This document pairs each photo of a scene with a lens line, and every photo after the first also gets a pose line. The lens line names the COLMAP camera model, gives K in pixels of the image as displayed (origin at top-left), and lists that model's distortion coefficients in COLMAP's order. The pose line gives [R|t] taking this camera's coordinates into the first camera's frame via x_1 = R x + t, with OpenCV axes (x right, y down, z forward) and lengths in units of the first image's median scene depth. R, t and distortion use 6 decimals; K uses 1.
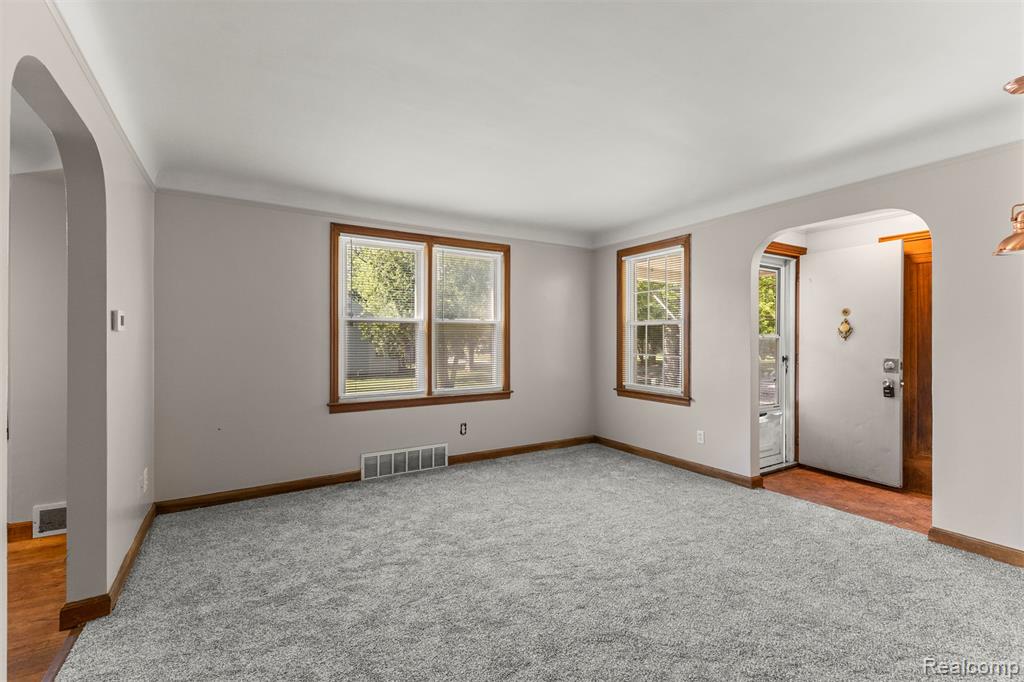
lens RADIAL K [[436.5, 0, 513.2], [0, 436.5, 341.1], [0, 0, 1]] dist [-0.000375, -0.000310]
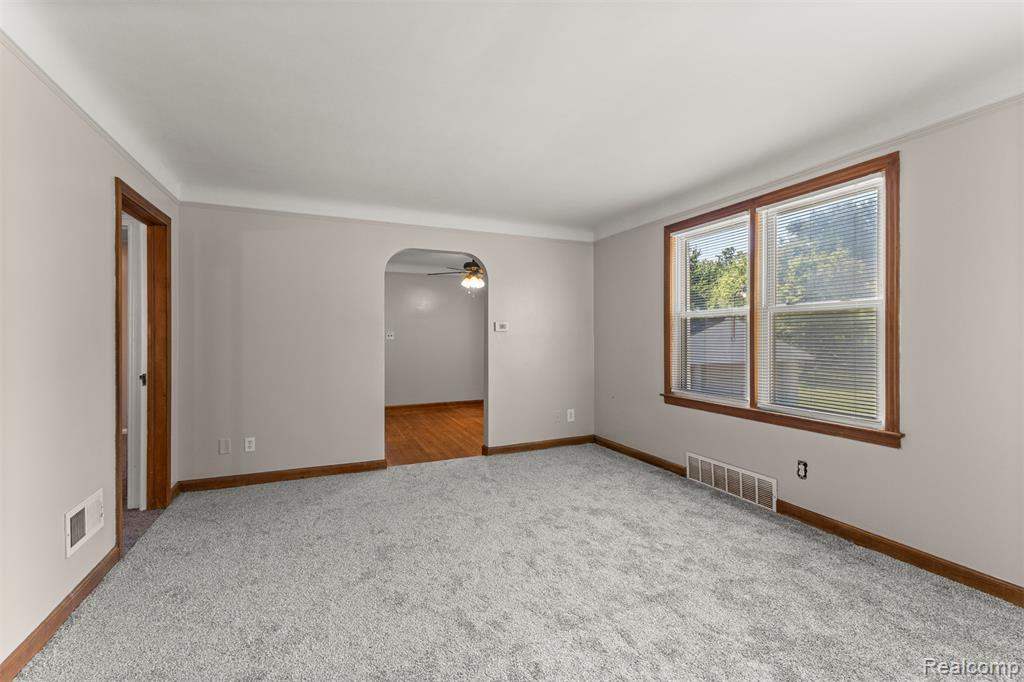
lens RADIAL K [[436.5, 0, 520.3], [0, 436.5, 336.2], [0, 0, 1]] dist [-0.000375, -0.000310]
pose [[-0.125673, -0.000427, -0.992072, 0.663029], [-0.001451, 0.999999, -0.000247, 0.000965], [0.992071, 0.001408, -0.125674, 0.738141]]
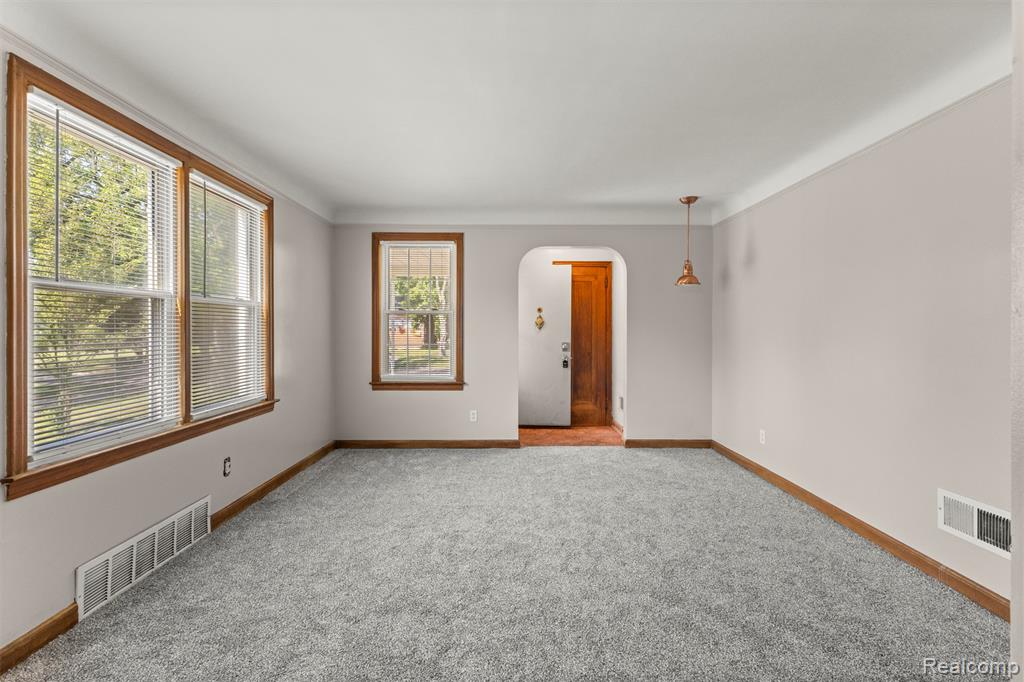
lens RADIAL K [[436.5, 0, 510.9], [0, 436.5, 334.8], [0, 0, 1]] dist [-0.000375, -0.000310]
pose [[0.522403, -0.007397, 0.852667, -0.495935], [0.002947, 0.999972, 0.006869, 0.003227], [-0.852694, -0.001075, 0.522410, 0.341860]]
